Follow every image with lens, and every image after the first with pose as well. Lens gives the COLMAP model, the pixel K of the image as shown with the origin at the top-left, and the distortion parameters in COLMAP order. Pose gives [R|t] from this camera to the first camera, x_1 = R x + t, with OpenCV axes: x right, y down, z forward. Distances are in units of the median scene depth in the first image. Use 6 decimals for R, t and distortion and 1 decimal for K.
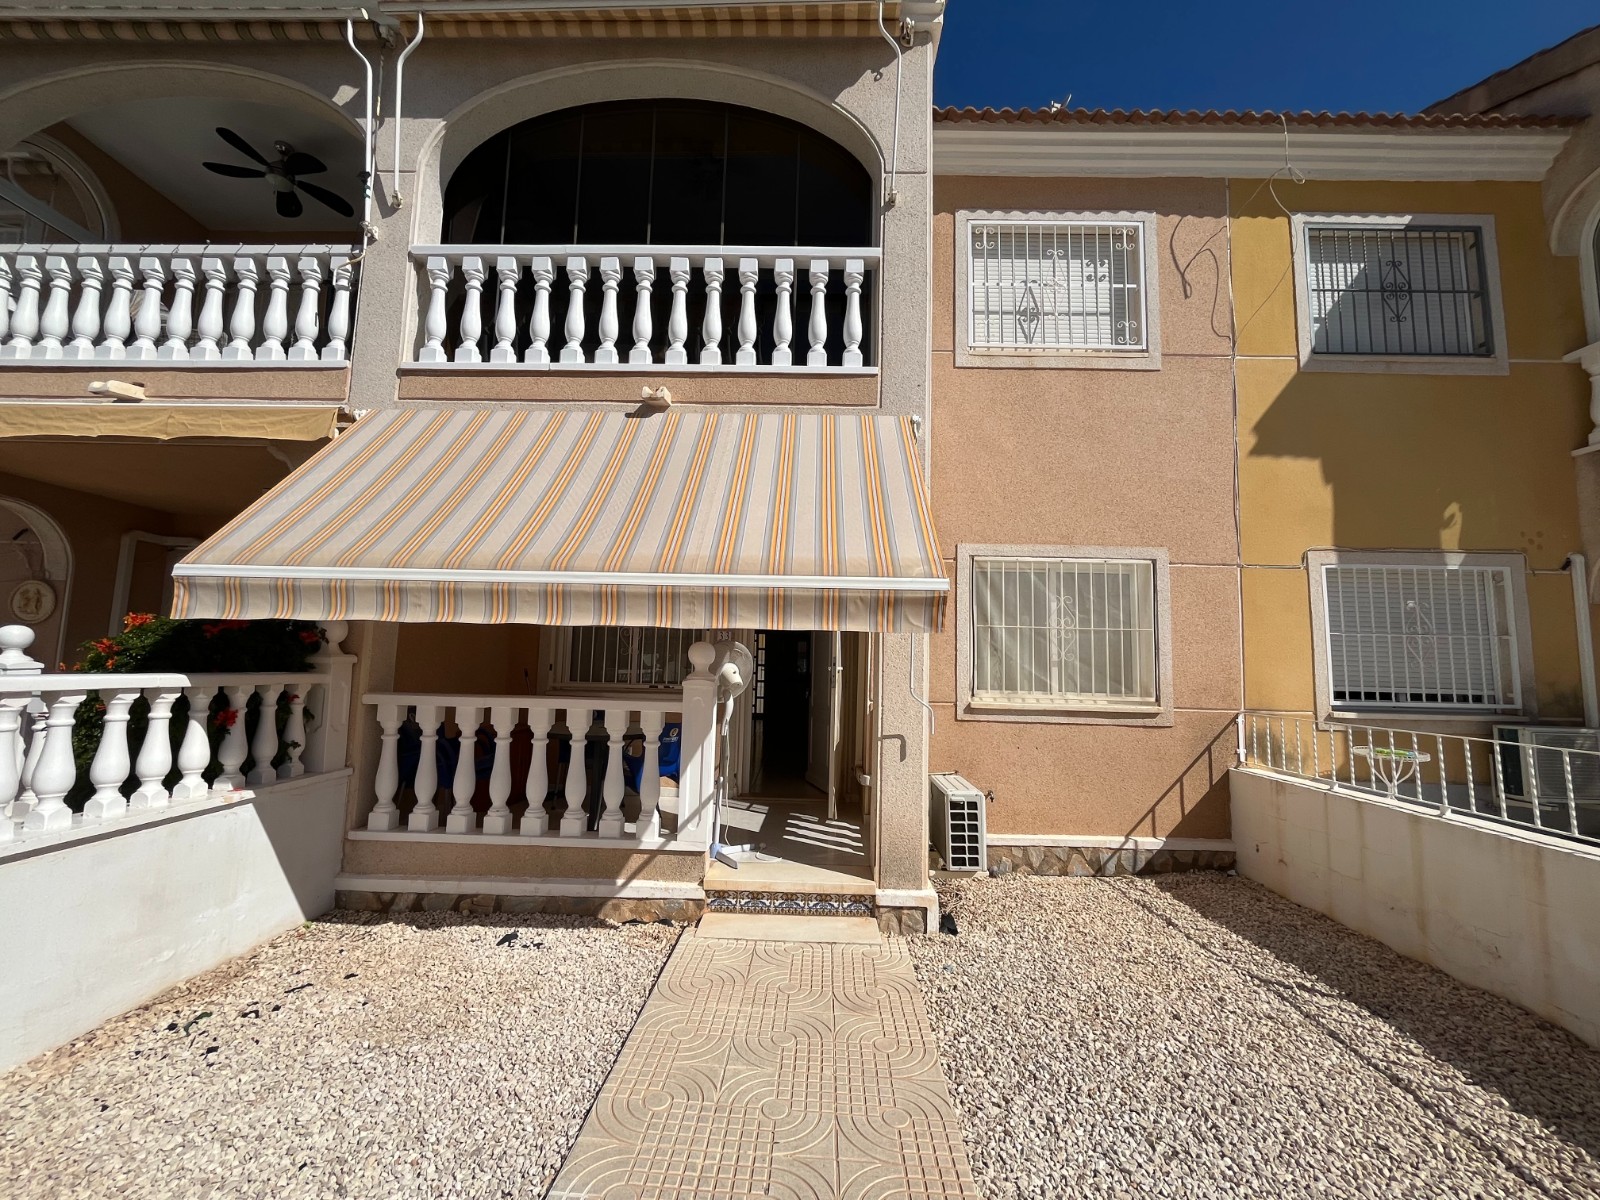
lens RADIAL K [[648.6, 0, 795.3], [0, 648.6, 600.0], [0, 0, 1]] dist [-0.004091, 0.000722]
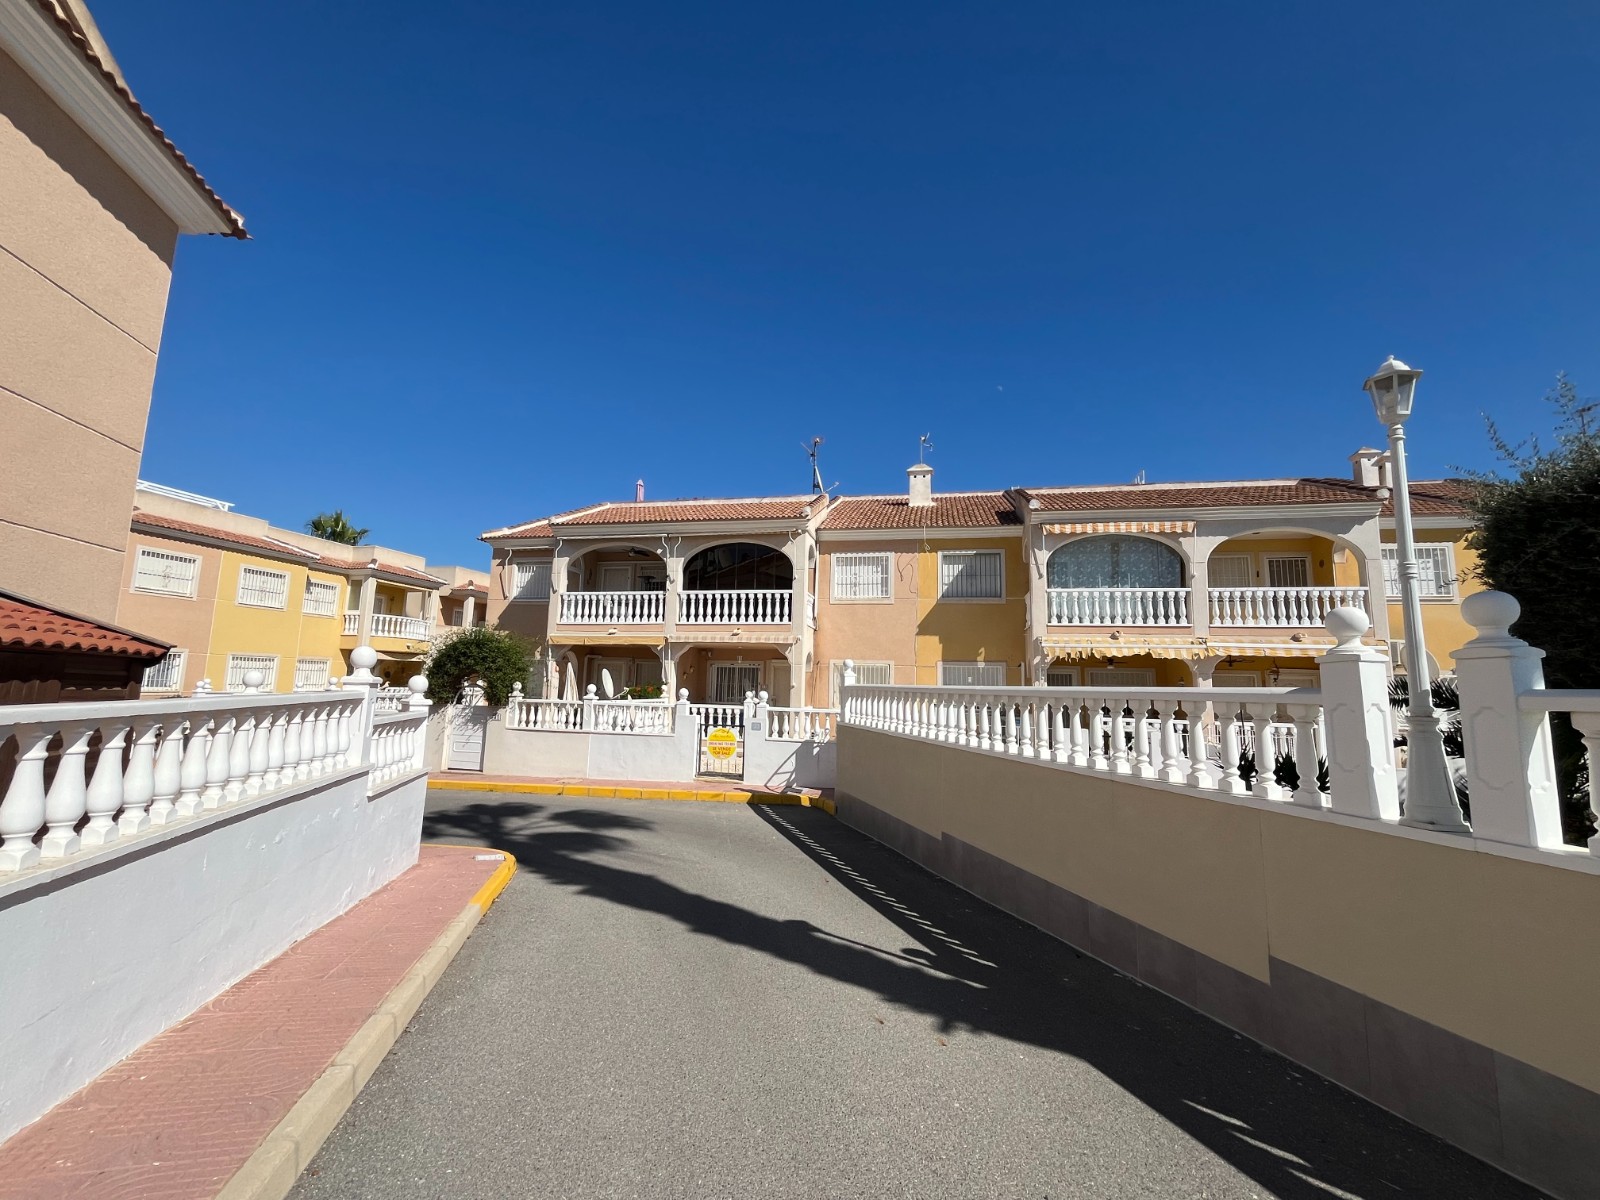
lens RADIAL K [[648.6, 0, 799.8], [0, 648.6, 597.3], [0, 0, 1]] dist [-0.004091, 0.000722]
pose [[0.984036, -0.025035, -0.176200, 0.809924], [0.018264, 0.999035, -0.039944, -0.322039], [0.177030, 0.036088, 0.983544, -2.663507]]
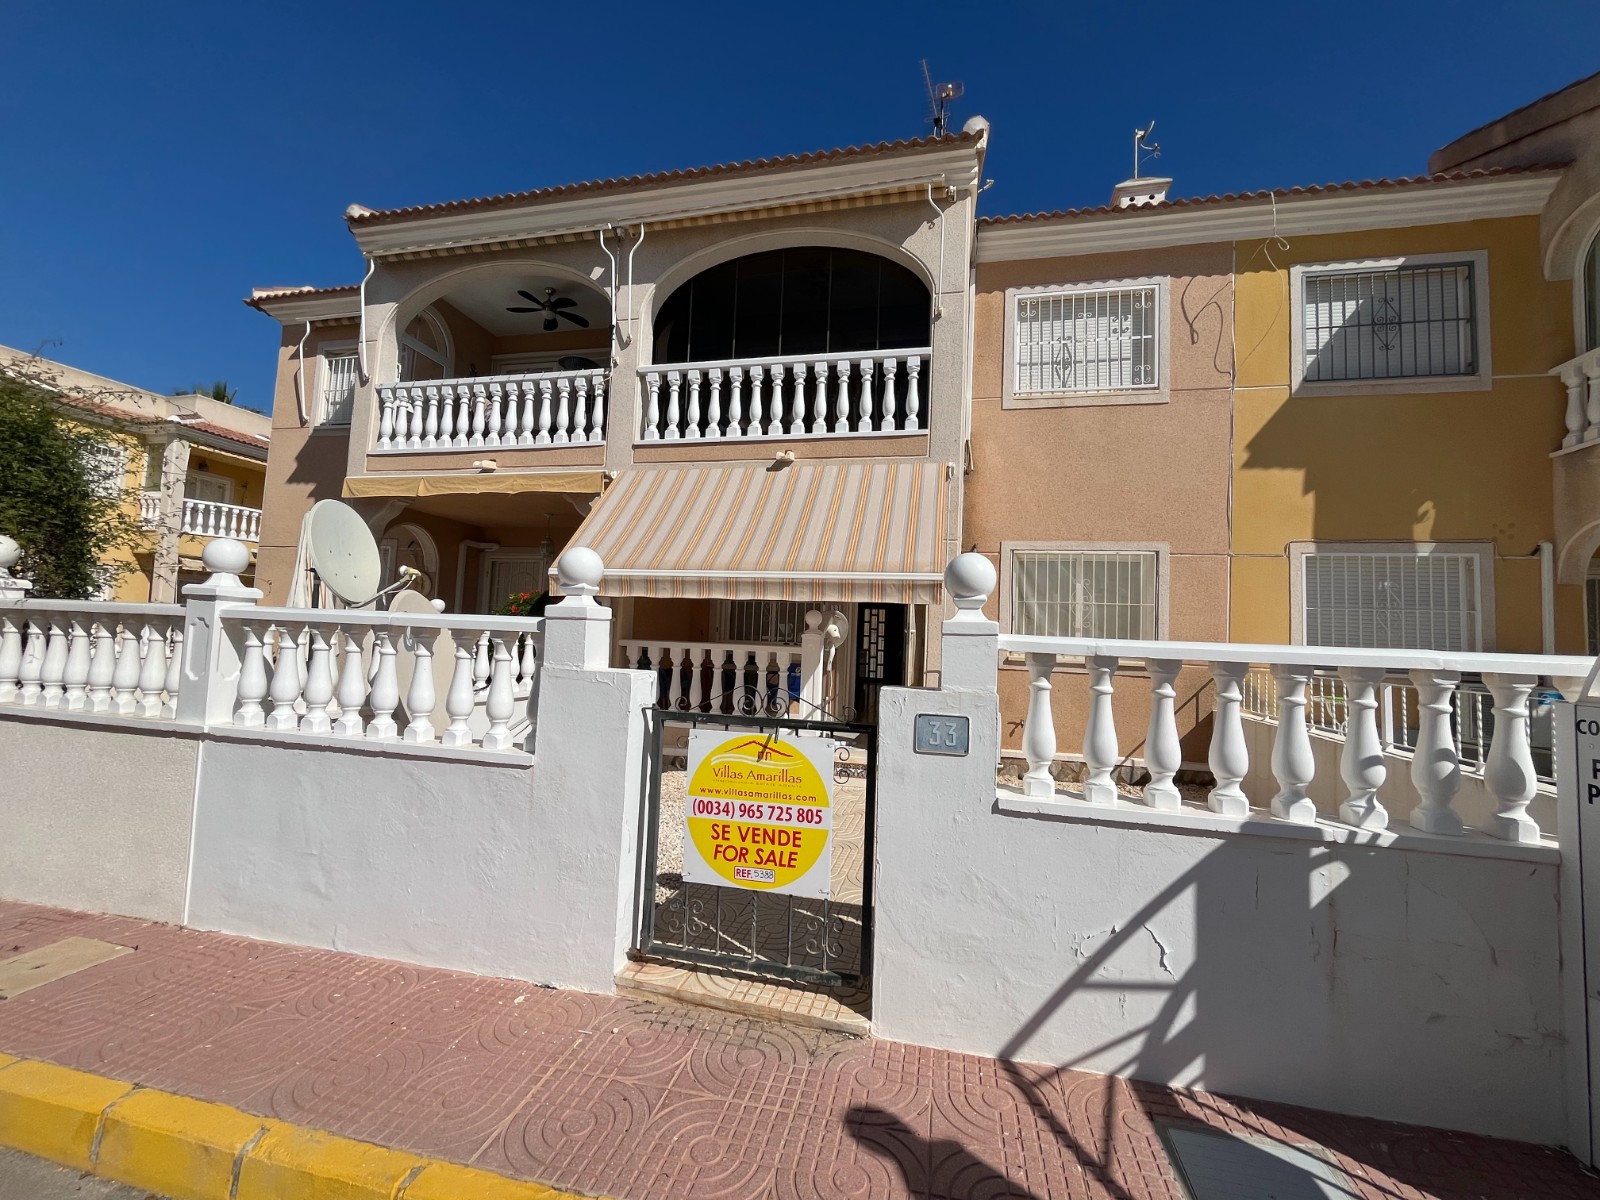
lens RADIAL K [[648.6, 0, 797.1], [0, 648.6, 600.9], [0, 0, 1]] dist [-0.004091, 0.000722]
pose [[0.978721, 0.002340, -0.205181, 0.128150], [0.005181, 0.999334, 0.036112, -0.015044], [0.205129, -0.036407, 0.978058, -0.508804]]
